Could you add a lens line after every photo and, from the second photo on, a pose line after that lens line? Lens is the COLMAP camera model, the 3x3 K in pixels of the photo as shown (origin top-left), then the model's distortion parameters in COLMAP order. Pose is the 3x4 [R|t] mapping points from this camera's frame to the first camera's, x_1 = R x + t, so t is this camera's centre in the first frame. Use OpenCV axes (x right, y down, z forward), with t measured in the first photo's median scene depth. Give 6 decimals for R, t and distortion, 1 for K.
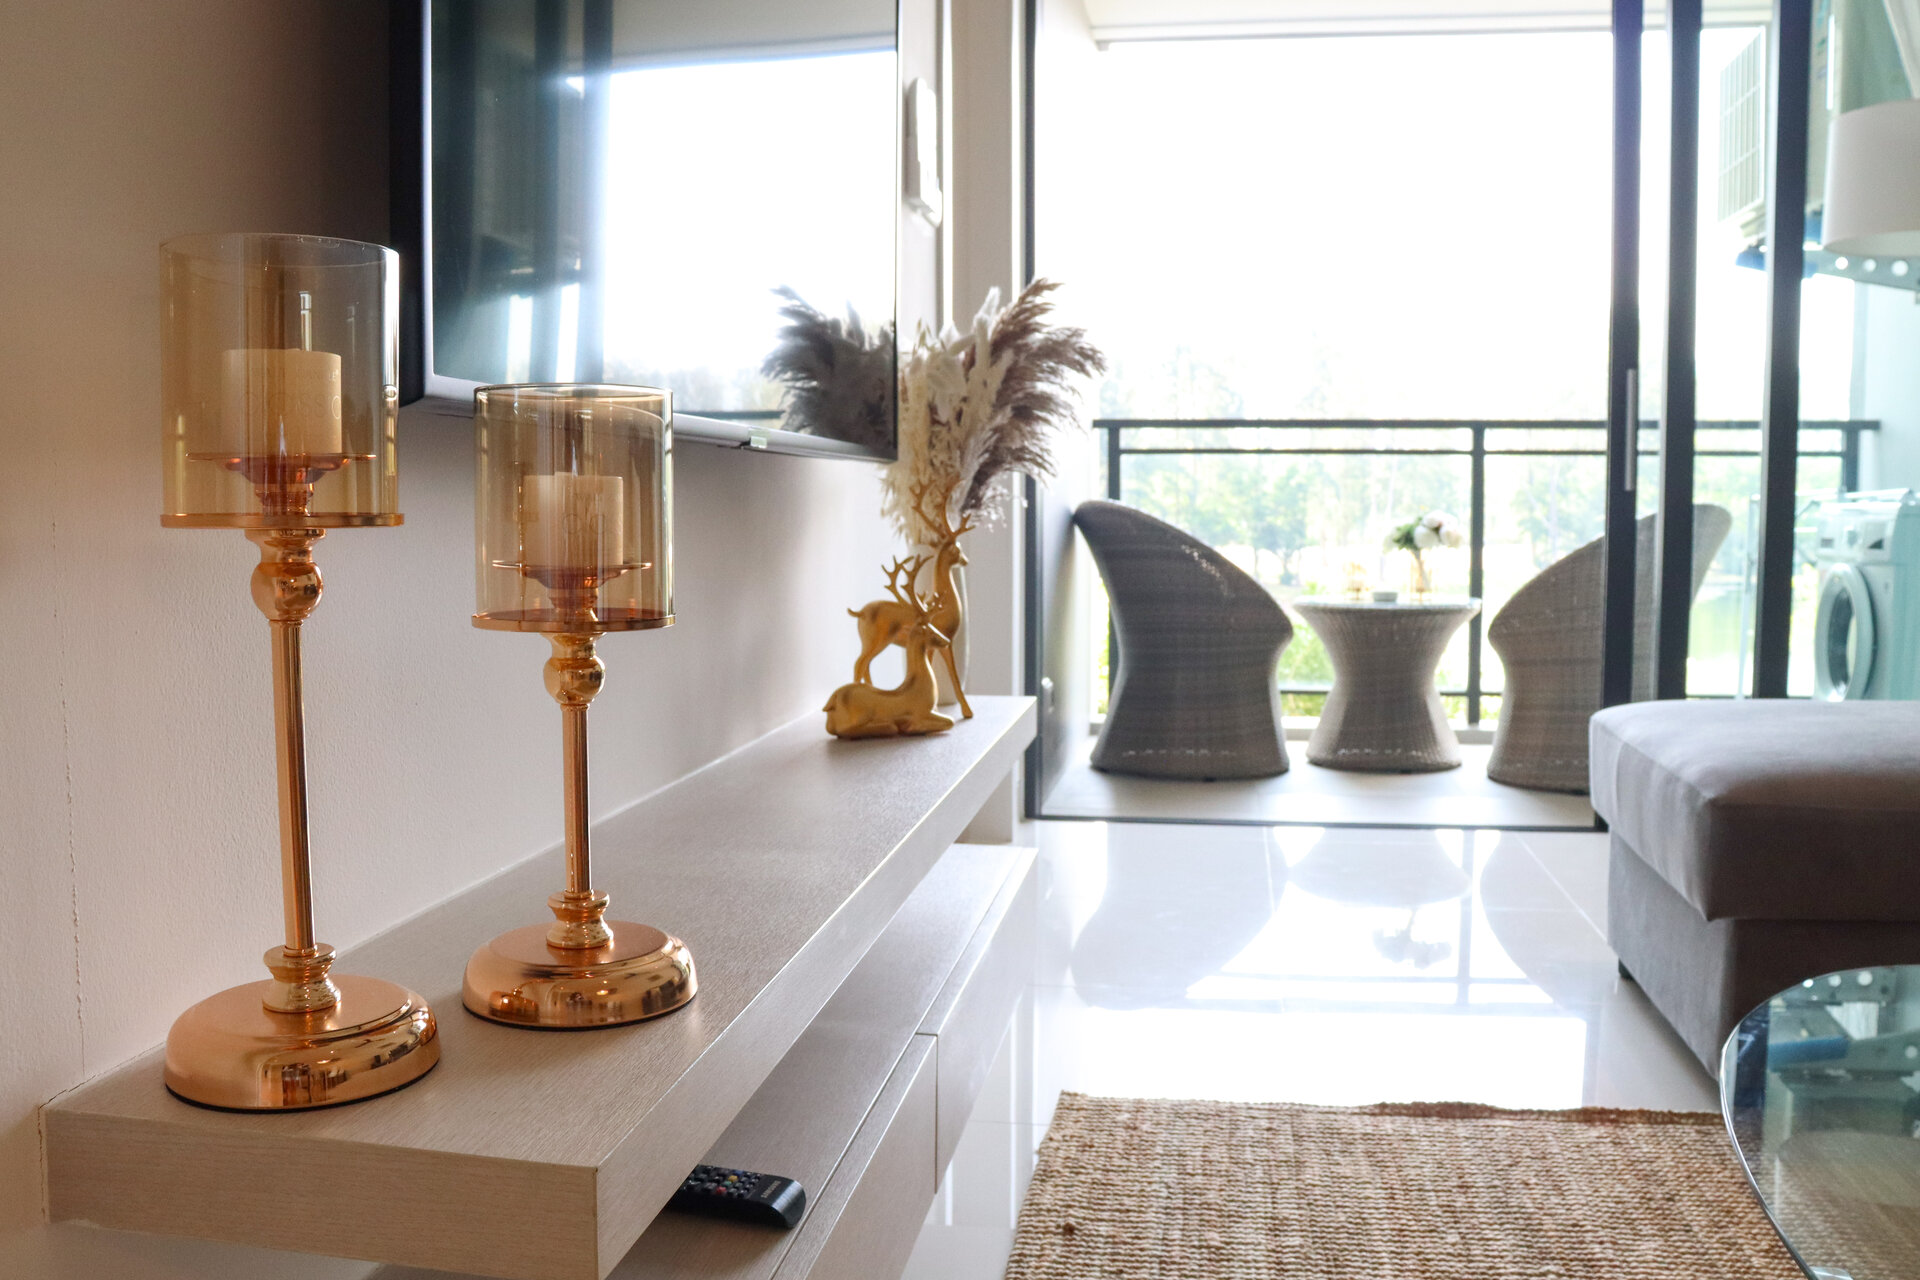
lens RADIAL K [[1634.1, 0, 960.0], [0, 1634.1, 640.0], [0, 0, 1]] dist [-0.171648, 0.119371]
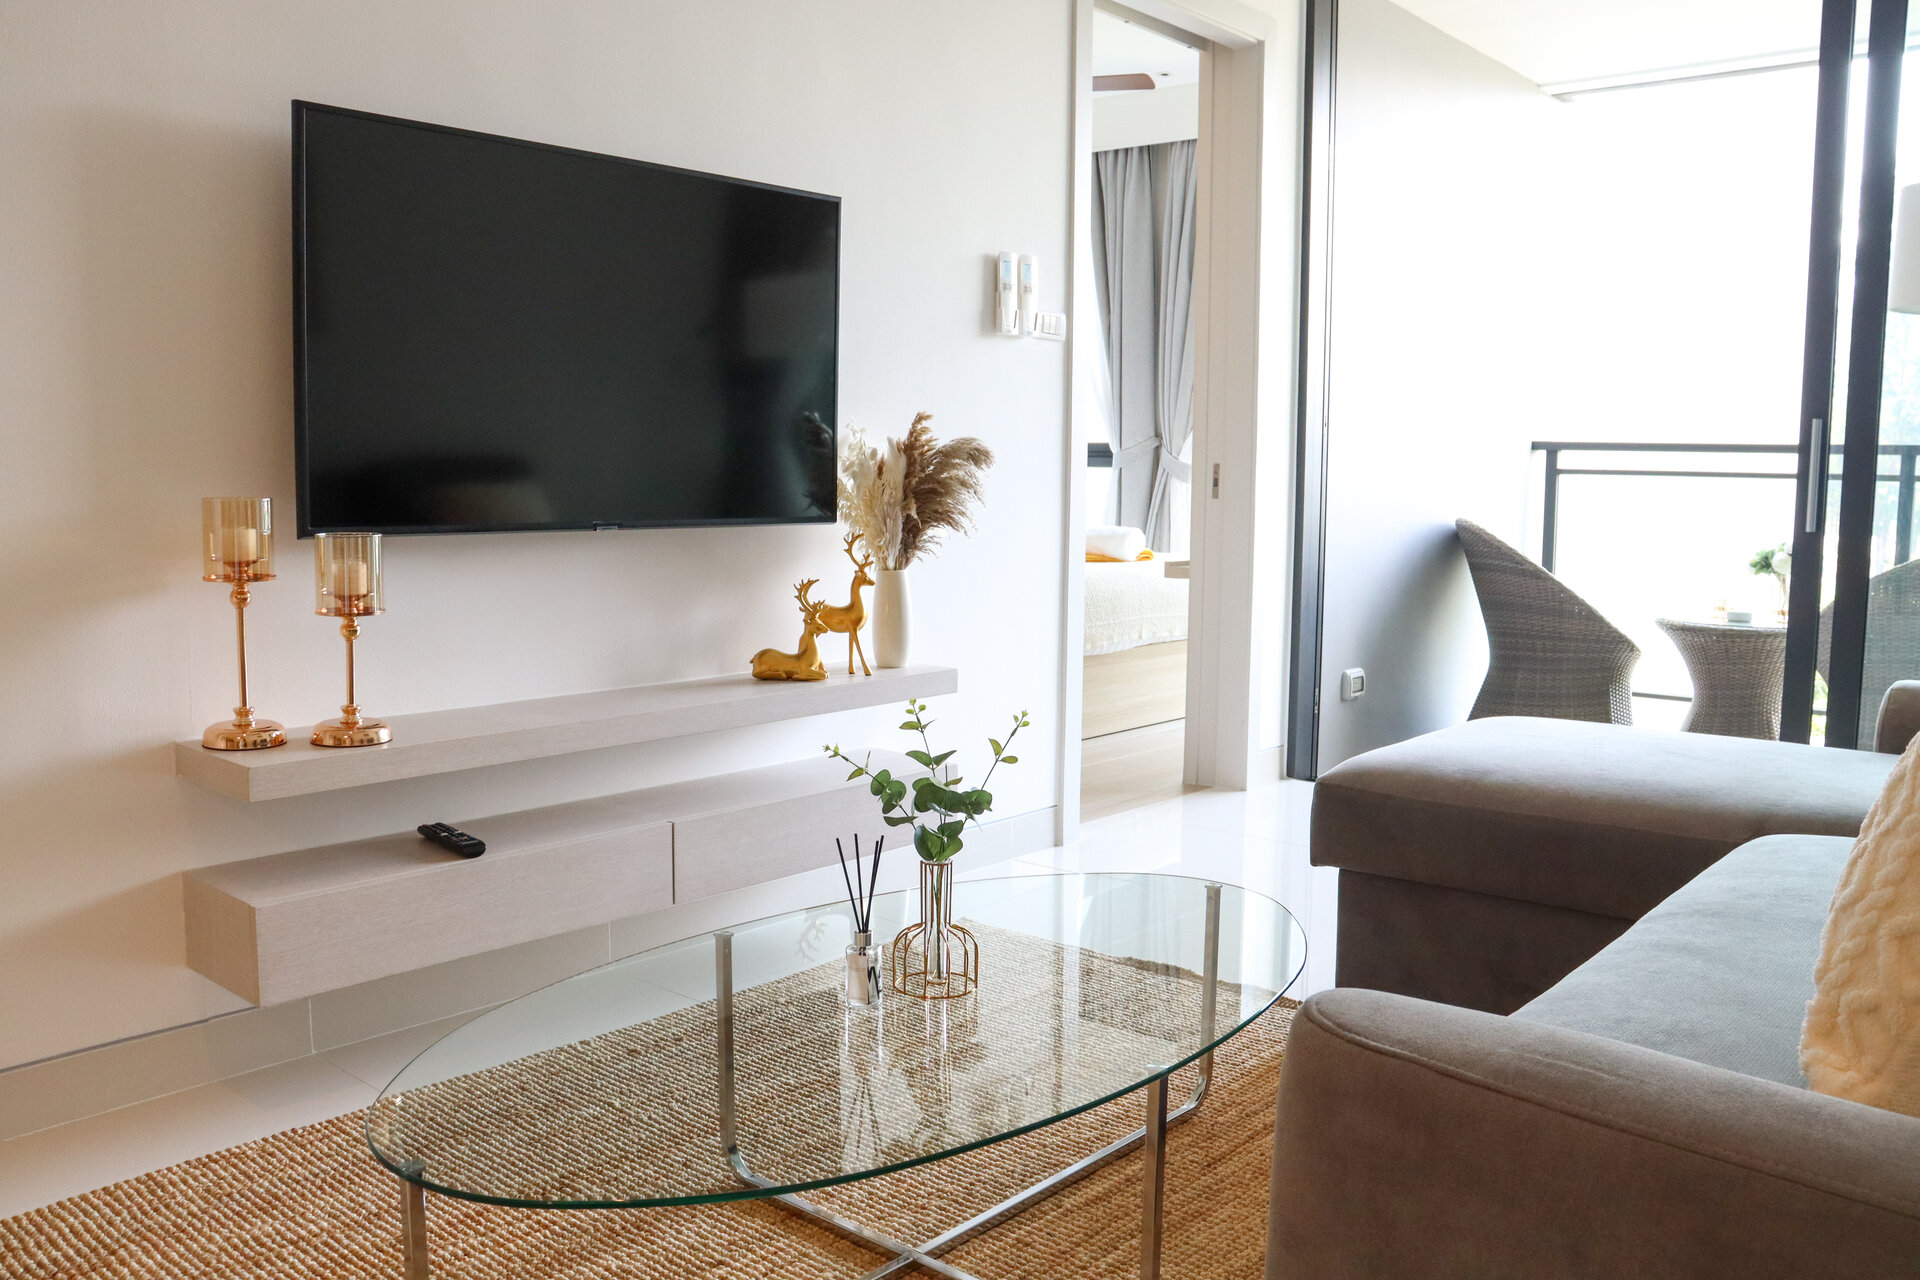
lens RADIAL K [[1621.1, 0, 962.4], [0, 1621.1, 651.2], [0, 0, 1]] dist [-0.168300, 0.163547]
pose [[0.857567, 0.070753, -0.509482, 0.374105], [-0.056476, 0.997458, 0.043458, -0.021919], [0.511262, -0.008494, 0.859383, -0.156997]]
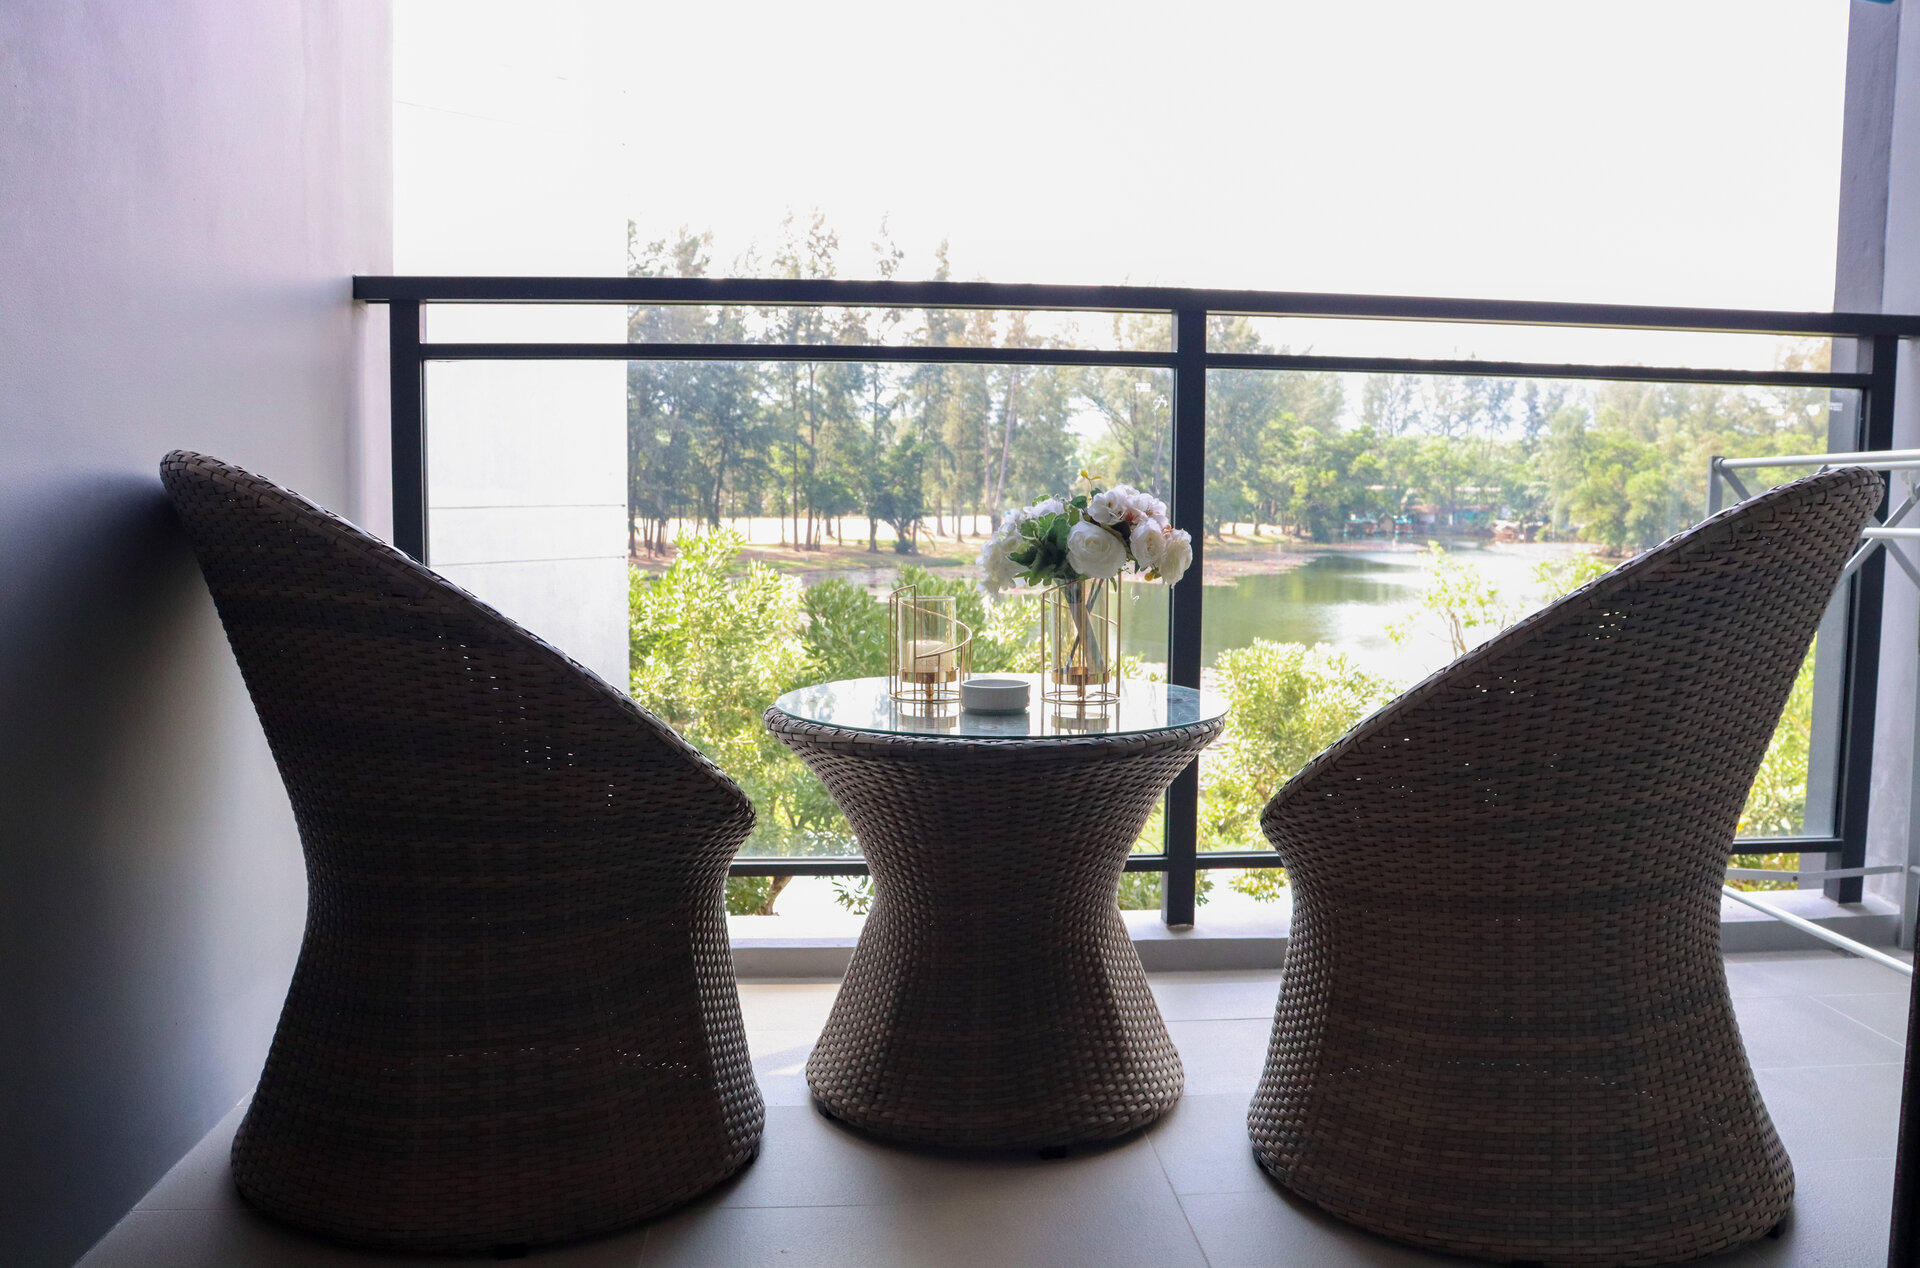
lens RADIAL K [[1602.7, 0, 960.0], [0, 1602.7, 634.0], [0, 0, 1]] dist [-0.183384, 0.165375]
pose [[0.972951, -0.013307, 0.230628, 0.173605], [0.009414, 0.999794, 0.017975, -0.053030], [-0.230820, -0.015318, 0.972876, 0.655209]]
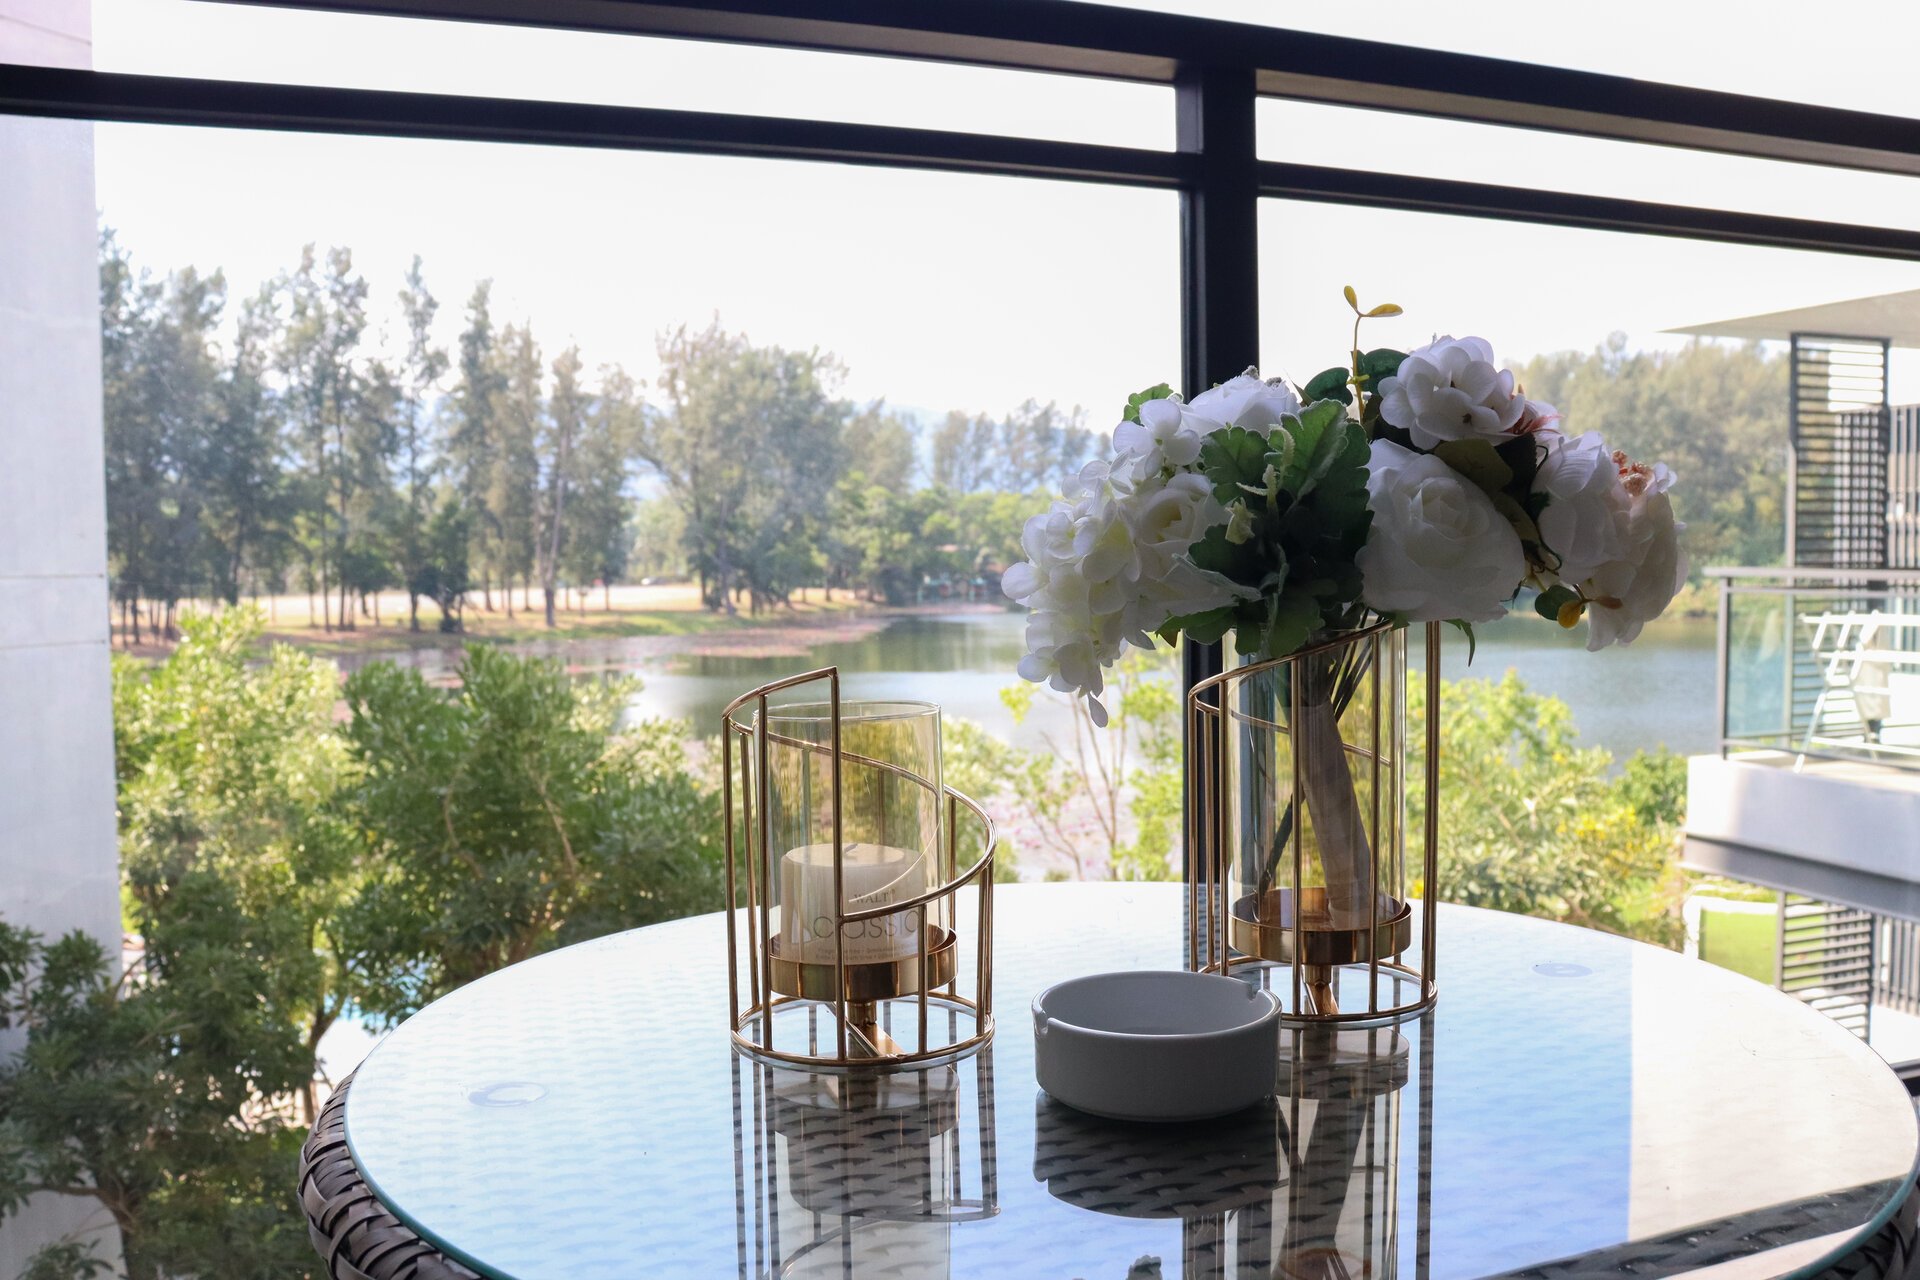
lens RADIAL K [[1694.9, 0, 969.2], [0, 1694.9, 654.4], [0, 0, 1]] dist [-0.182606, 0.184948]
pose [[0.876779, -0.036369, 0.479516, 0.208457], [0.045041, 0.998963, -0.006590, -0.058136], [-0.478779, 0.027376, 0.877508, 0.953263]]
